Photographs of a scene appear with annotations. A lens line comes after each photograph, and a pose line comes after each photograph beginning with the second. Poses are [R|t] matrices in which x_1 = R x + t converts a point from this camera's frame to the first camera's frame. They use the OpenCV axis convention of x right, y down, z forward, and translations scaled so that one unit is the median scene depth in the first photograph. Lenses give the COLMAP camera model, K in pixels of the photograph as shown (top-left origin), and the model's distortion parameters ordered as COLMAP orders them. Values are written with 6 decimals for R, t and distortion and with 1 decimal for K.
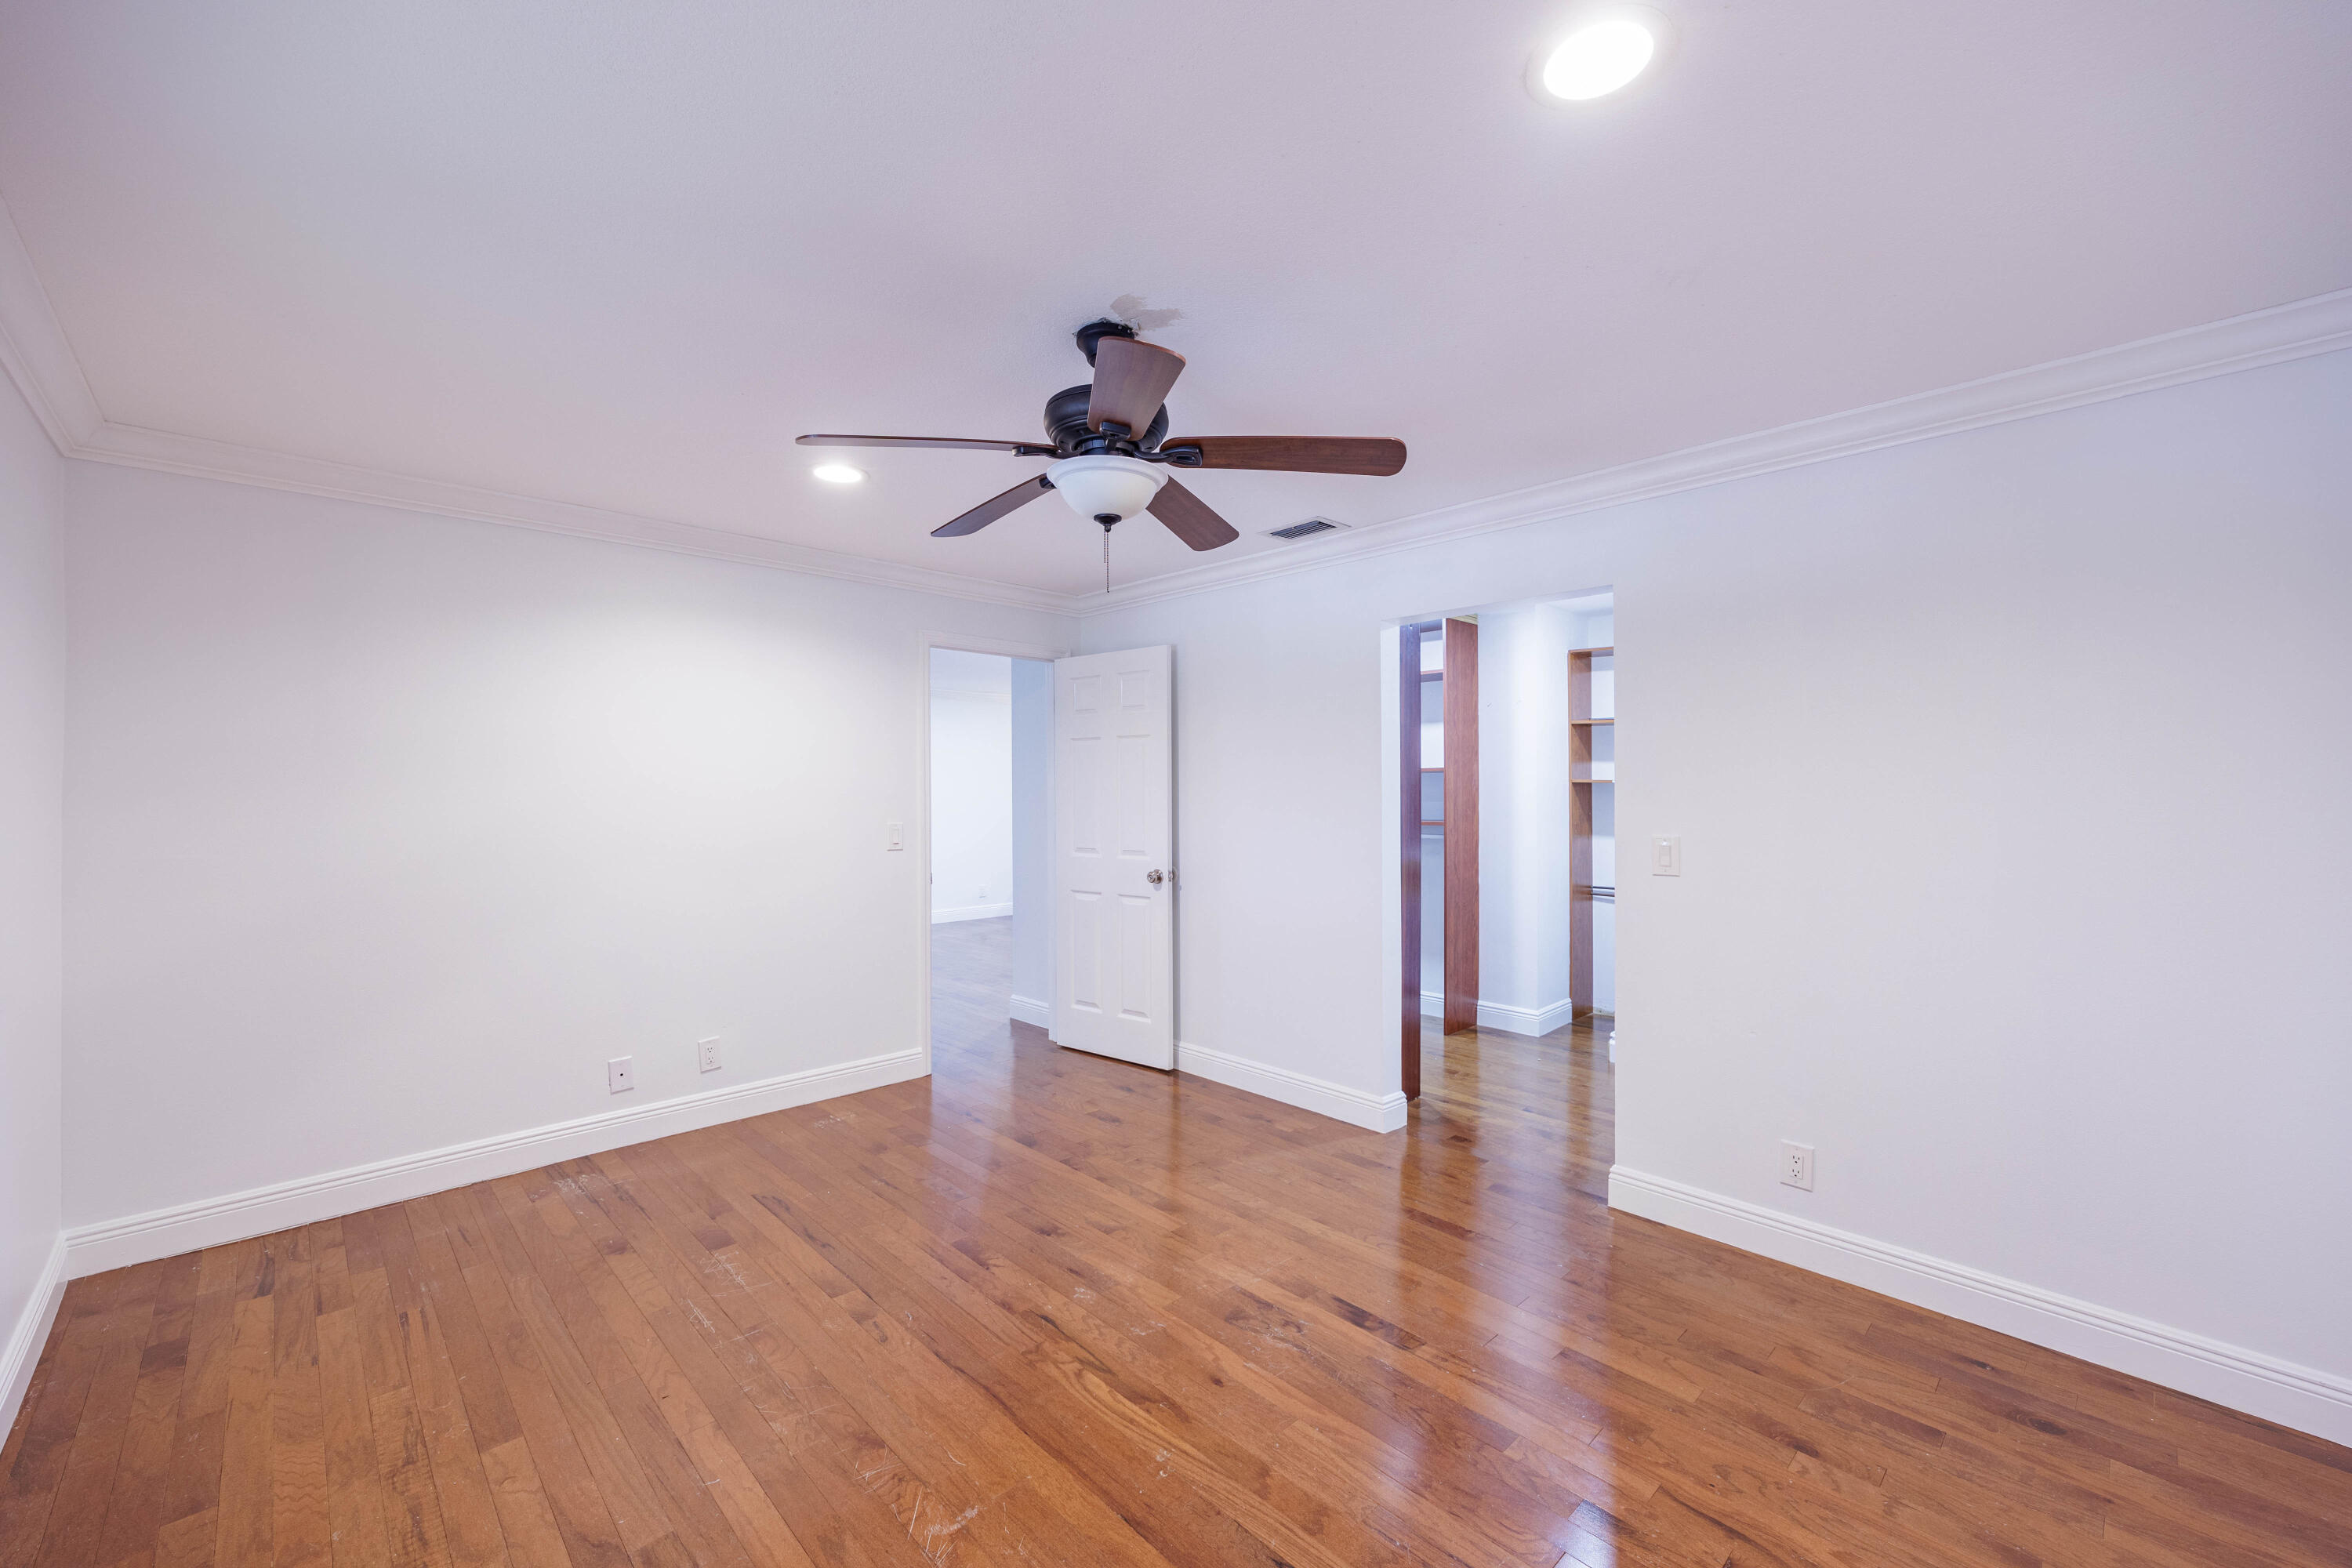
lens RADIAL K [[941.7, 0, 1176.0], [0, 941.7, 784.0], [0, 0, 1]] dist [-0.000162, 0.000249]
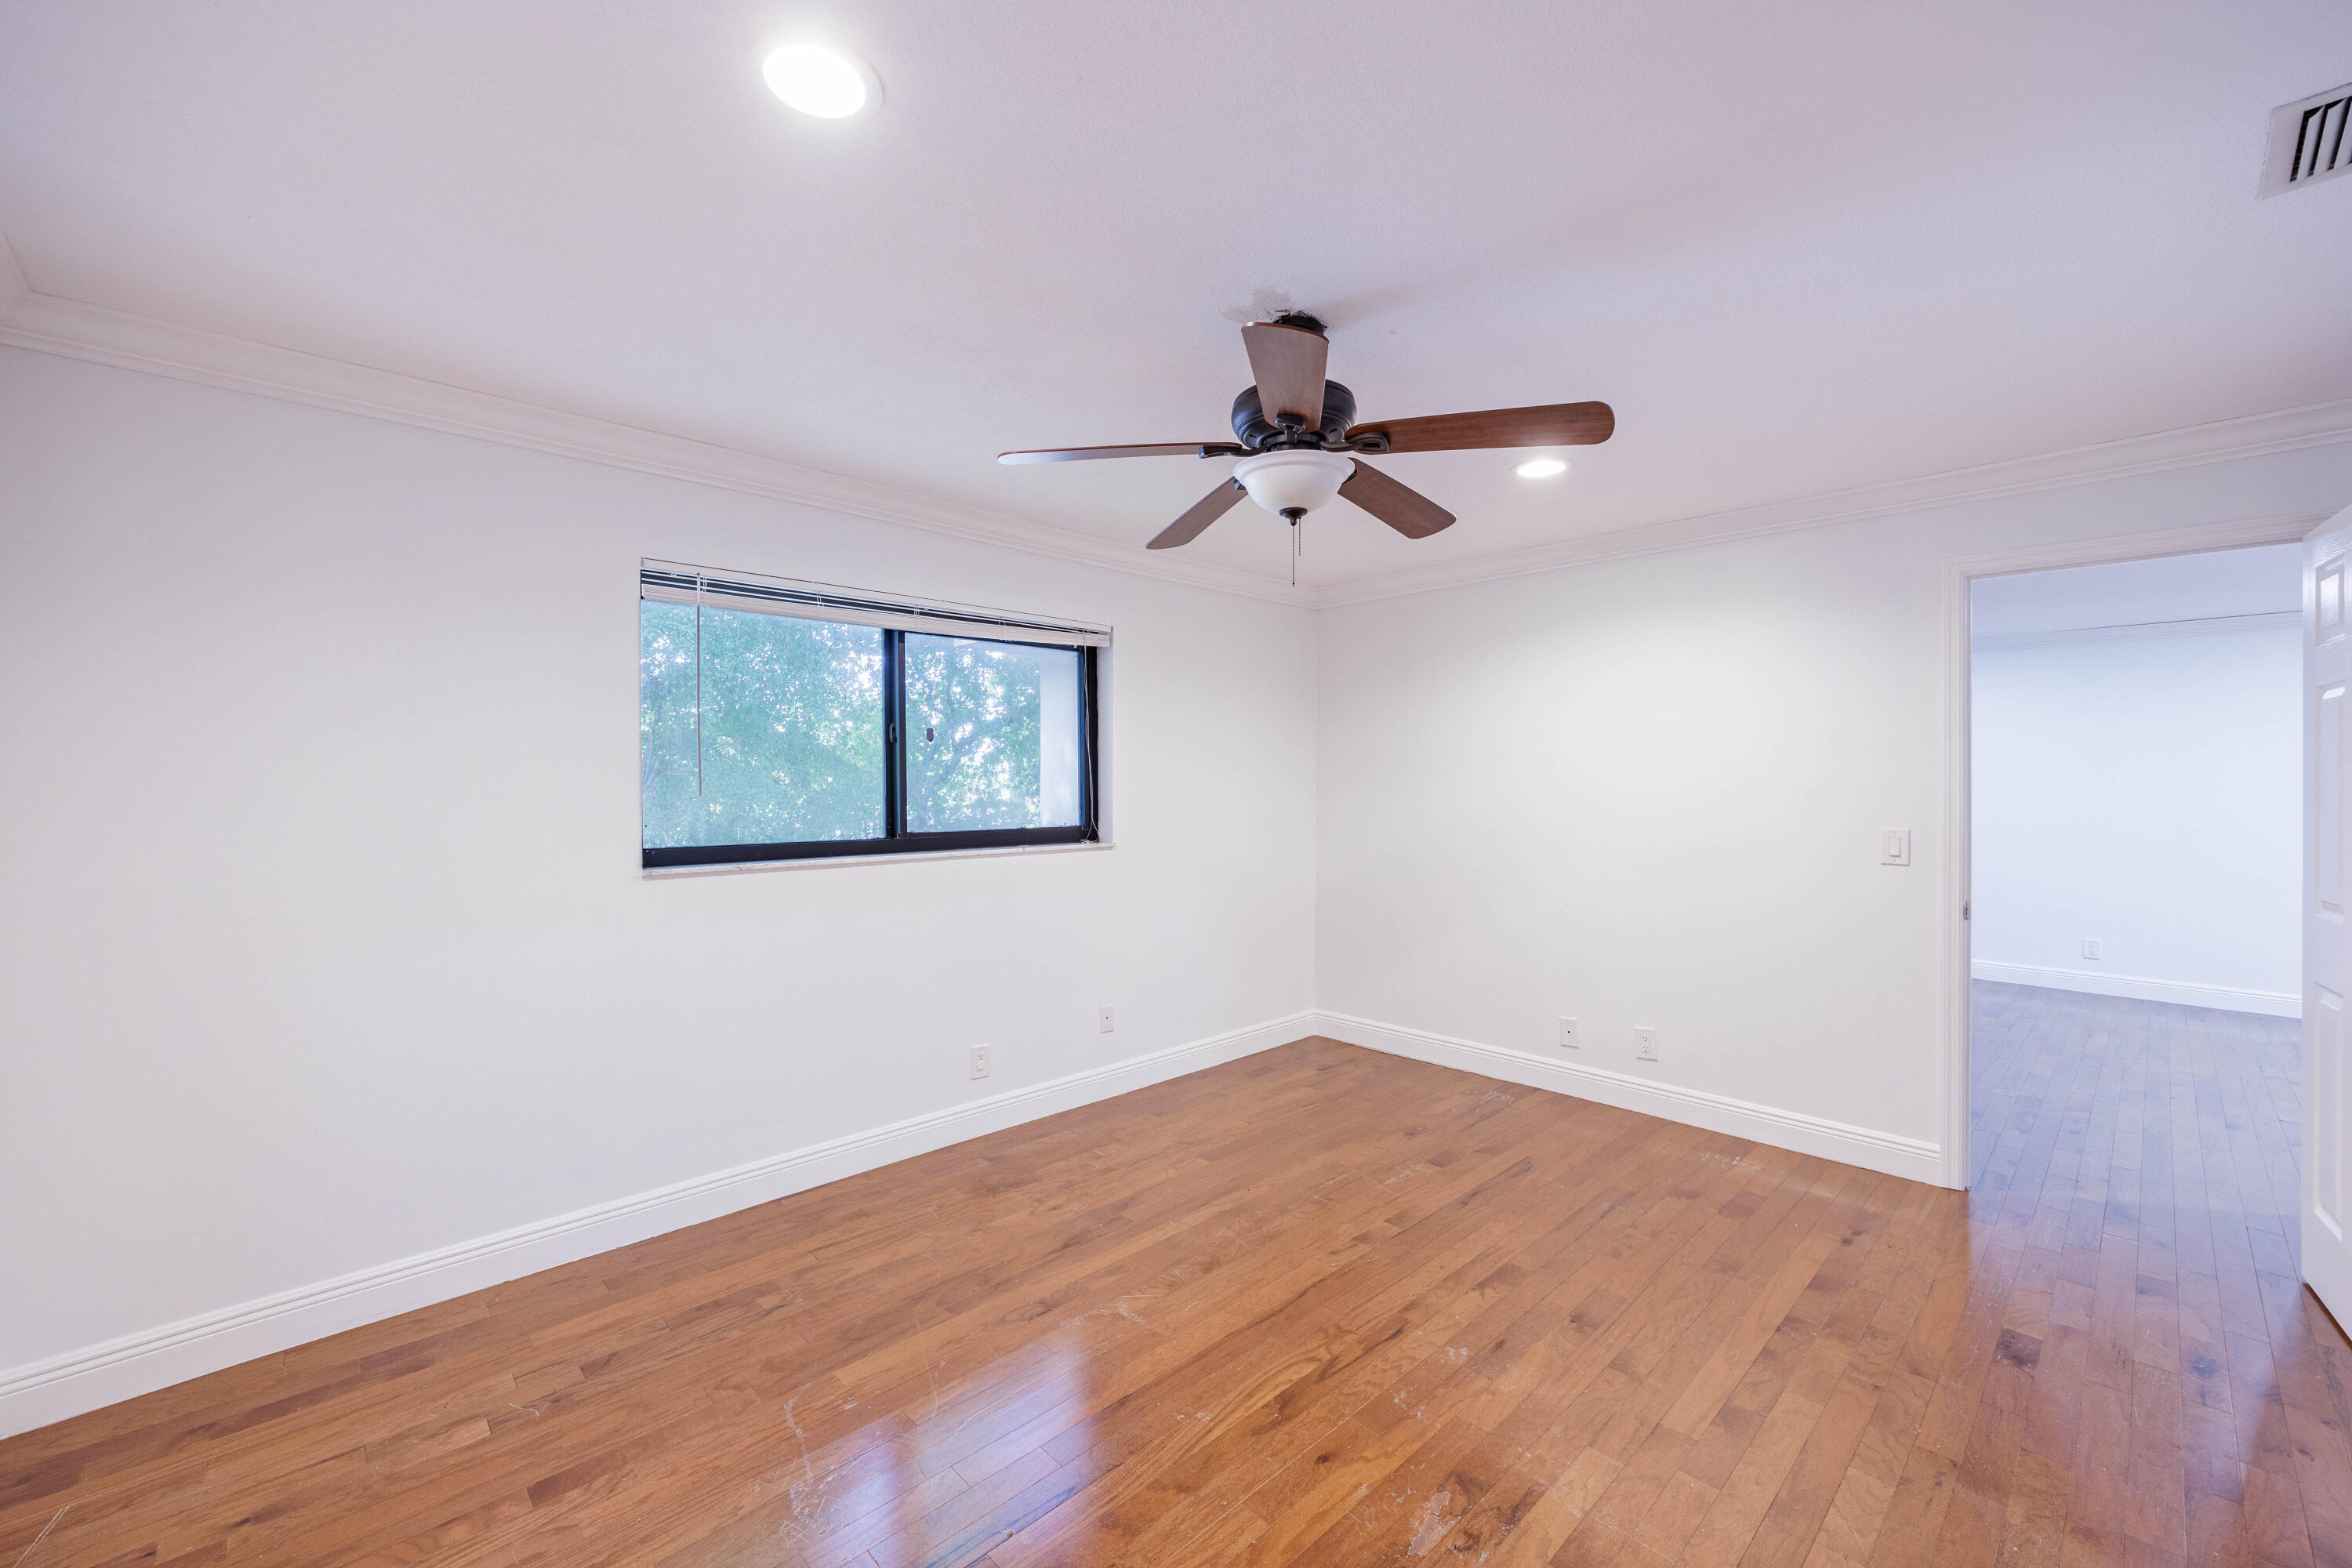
lens RADIAL K [[941.7, 0, 1176.0], [0, 941.7, 784.0], [0, 0, 1]] dist [-0.000162, 0.000249]
pose [[-0.006579, 0.004213, -0.999969, 0.800099], [0.002800, 0.999987, 0.004195, -0.000656], [0.999974, -0.002772, -0.006590, 0.753002]]
